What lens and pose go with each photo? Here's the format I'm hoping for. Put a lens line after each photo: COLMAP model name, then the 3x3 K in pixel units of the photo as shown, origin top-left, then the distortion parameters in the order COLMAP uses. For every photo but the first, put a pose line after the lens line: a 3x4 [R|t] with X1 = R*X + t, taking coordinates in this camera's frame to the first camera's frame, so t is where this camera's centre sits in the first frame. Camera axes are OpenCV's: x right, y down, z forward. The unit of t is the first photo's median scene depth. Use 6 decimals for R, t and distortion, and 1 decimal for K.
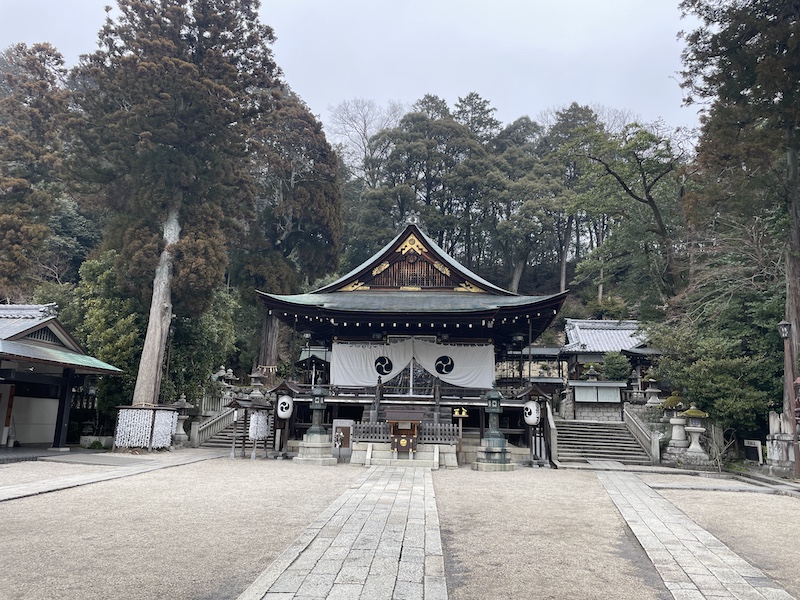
lens RADIAL K [[612.0, 0, 395.7], [0, 612.0, 290.1], [0, 0, 1]] dist [0.069967, -0.086413]
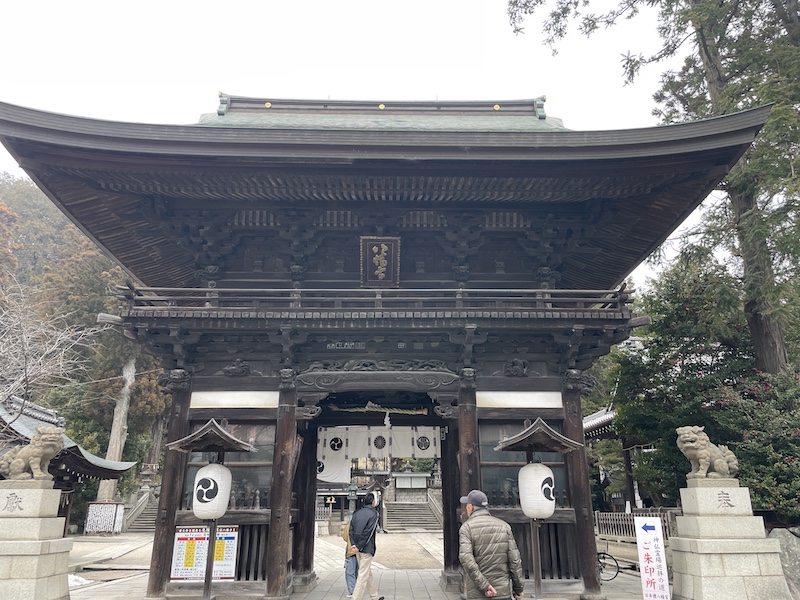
lens RADIAL K [[612.0, 0, 404.2], [0, 612.0, 288.0], [0, 0, 1]] dist [0.069967, -0.086413]
pose [[0.953316, 0.072973, 0.293025, -0.194858], [-0.034763, 0.990432, -0.133553, -0.120416], [-0.299967, 0.117131, 0.946731, -0.556002]]
